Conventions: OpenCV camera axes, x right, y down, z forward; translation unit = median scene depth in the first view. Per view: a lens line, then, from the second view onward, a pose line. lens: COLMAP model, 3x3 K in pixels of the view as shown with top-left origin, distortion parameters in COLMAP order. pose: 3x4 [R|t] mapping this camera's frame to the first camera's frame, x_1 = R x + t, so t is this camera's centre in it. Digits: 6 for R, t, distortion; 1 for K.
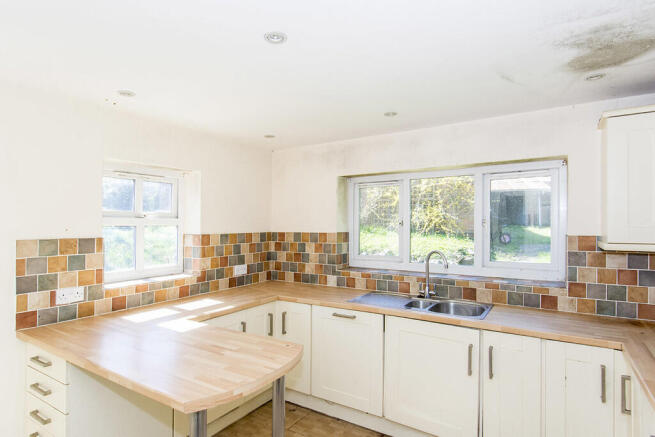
lens RADIAL K [[351.1, 0, 324.2], [0, 351.1, 220.4], [0, 0, 1]] dist [0.017233, -0.013668]
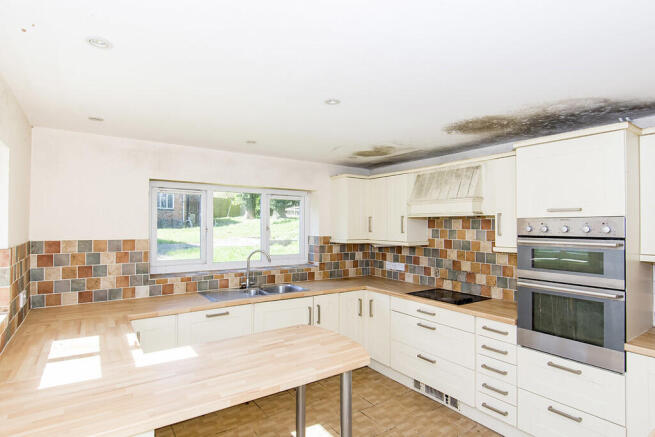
lens RADIAL K [[351.1, 0, 321.5], [0, 351.1, 220.4], [0, 0, 1]] dist [0.017233, -0.013668]
pose [[0.394620, 0.016205, 0.918701, -0.831742], [-0.018431, 0.999783, -0.009718, -0.017921], [-0.918659, -0.013098, 0.394833, 0.272826]]
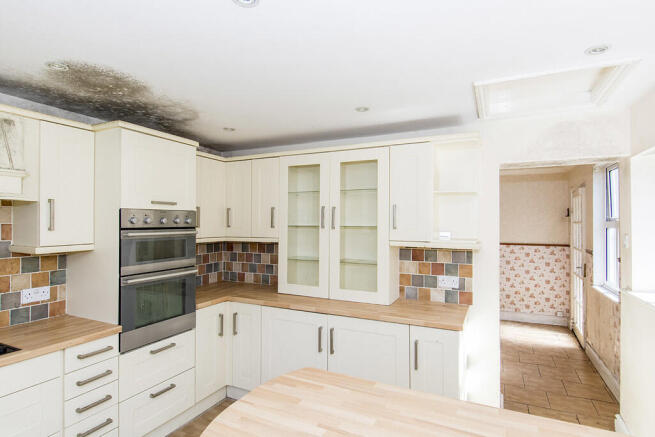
lens RADIAL K [[351.1, 0, 327.8], [0, 351.1, 219.0], [0, 0, 1]] dist [0.017233, -0.013668]
pose [[-0.992677, 0.003498, -0.120749, -0.139024], [0.006135, 0.999751, -0.021476, 0.002264], [0.120644, -0.022060, -0.992451, 1.033575]]
